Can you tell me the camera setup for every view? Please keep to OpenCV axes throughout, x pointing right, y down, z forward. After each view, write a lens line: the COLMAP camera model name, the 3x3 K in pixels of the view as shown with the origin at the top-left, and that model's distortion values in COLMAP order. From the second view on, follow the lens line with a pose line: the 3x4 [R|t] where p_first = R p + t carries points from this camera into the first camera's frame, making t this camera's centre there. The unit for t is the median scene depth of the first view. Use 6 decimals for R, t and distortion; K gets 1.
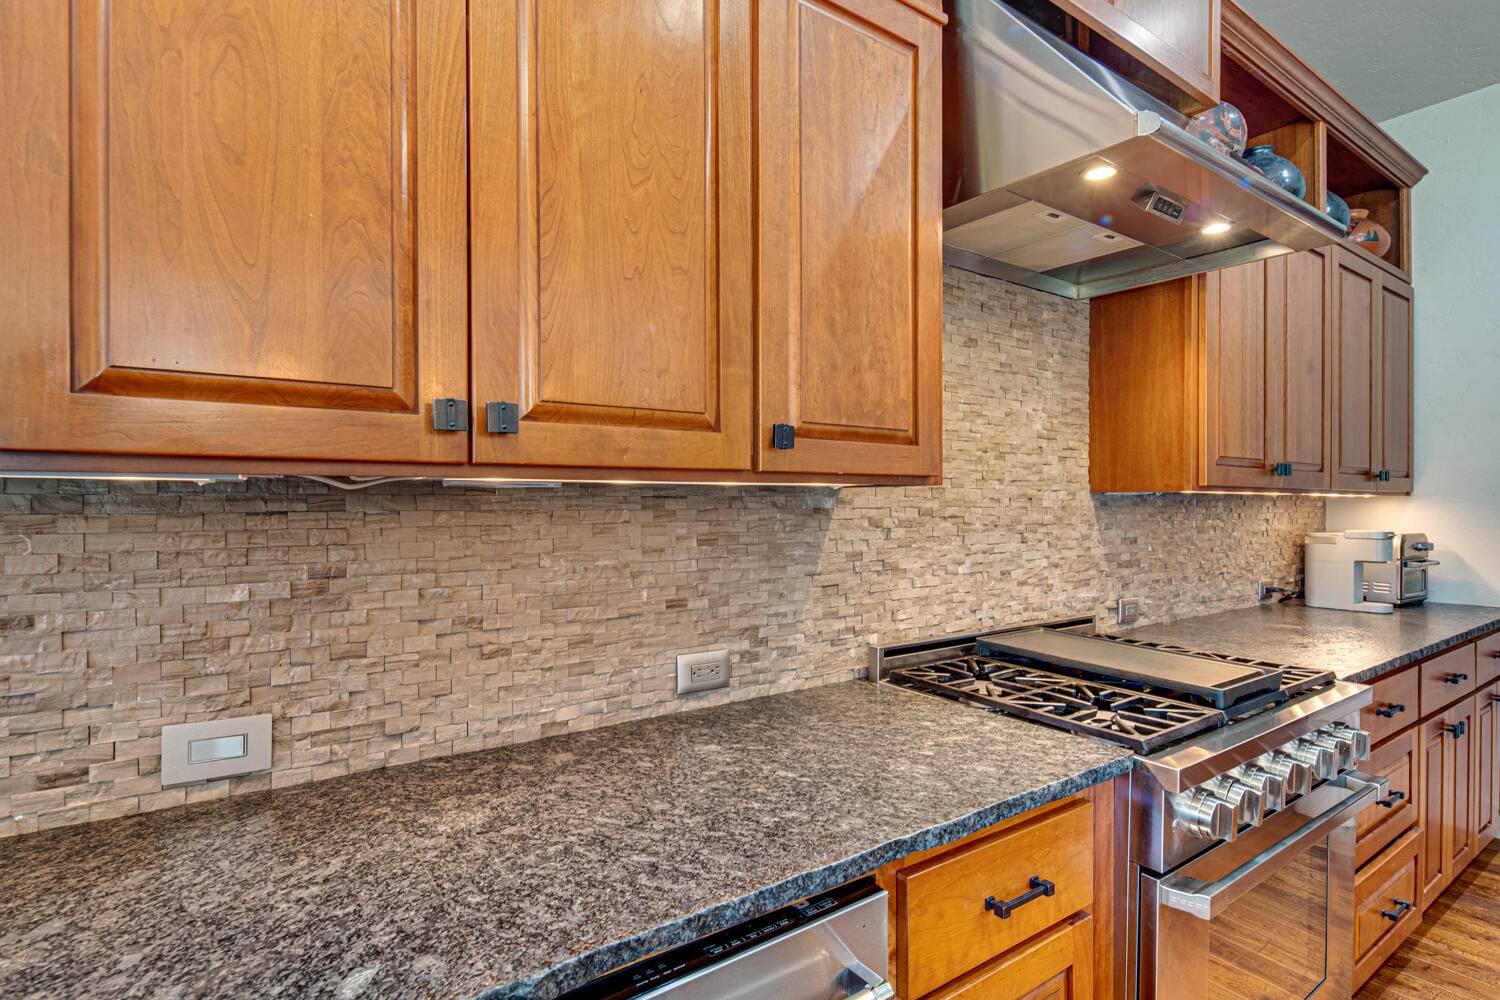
lens RADIAL K [[739.2, 0, 748.0], [0, 739.2, 502.2], [0, 0, 1]] dist [-0.000657, -0.001046]
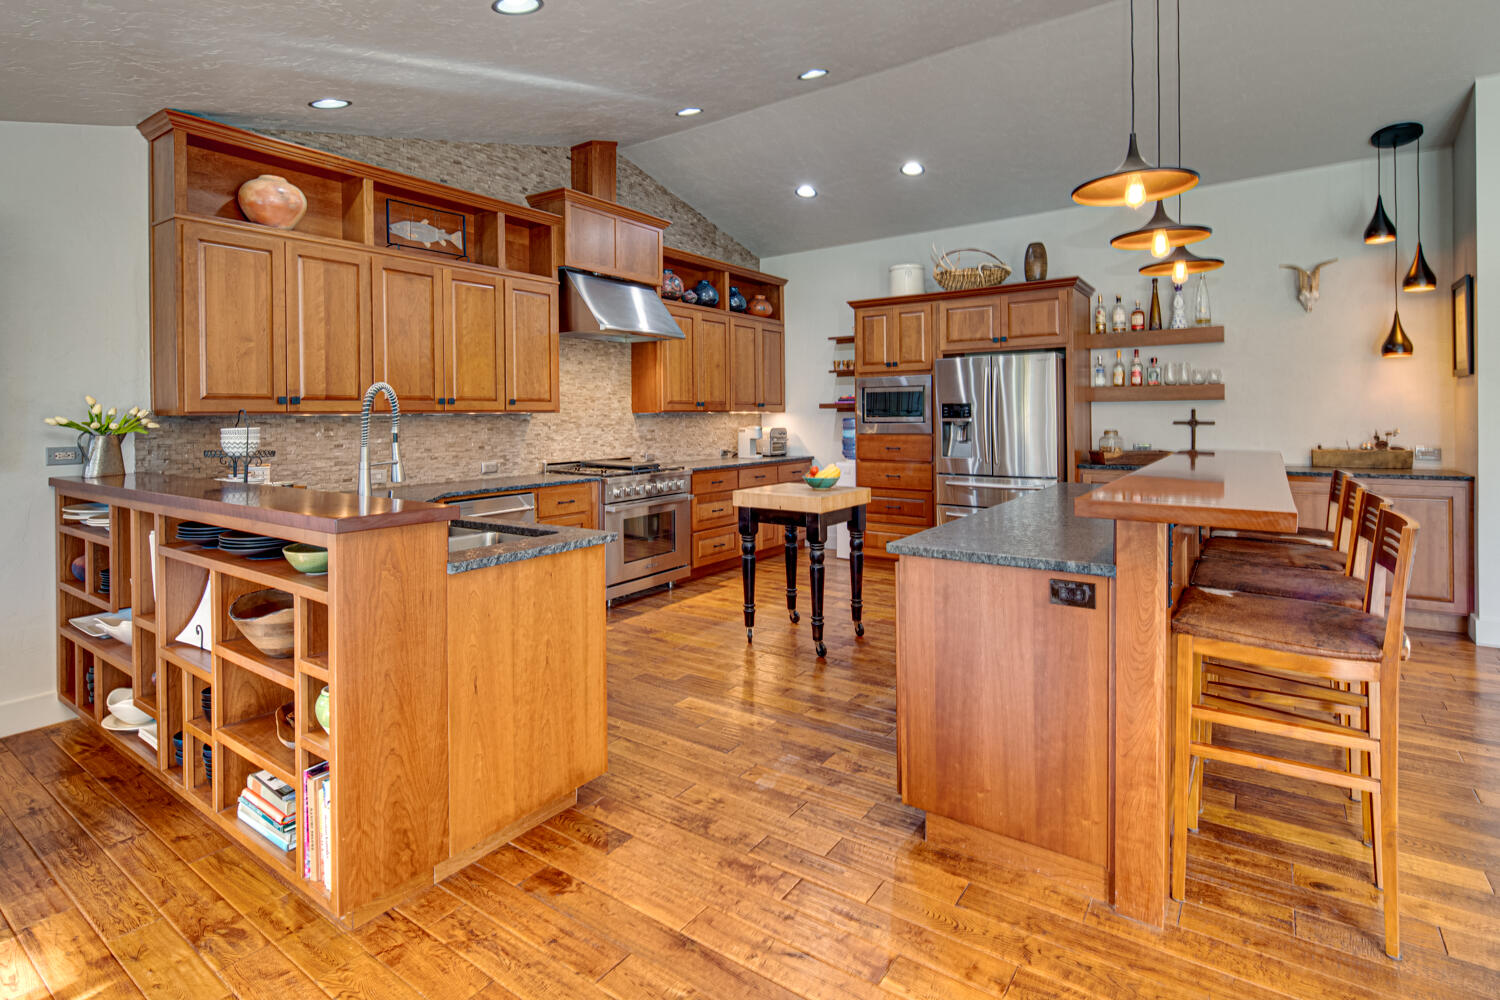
lens RADIAL K [[739.2, 0, 748.3], [0, 739.2, 416.3], [0, 0, 1]] dist [-0.000657, -0.001046]
pose [[0.941906, -0.011199, 0.335689, -0.069510], [0.011824, 0.999930, 0.000181, 0.004252], [-0.335668, 0.003799, 0.941973, -2.333293]]
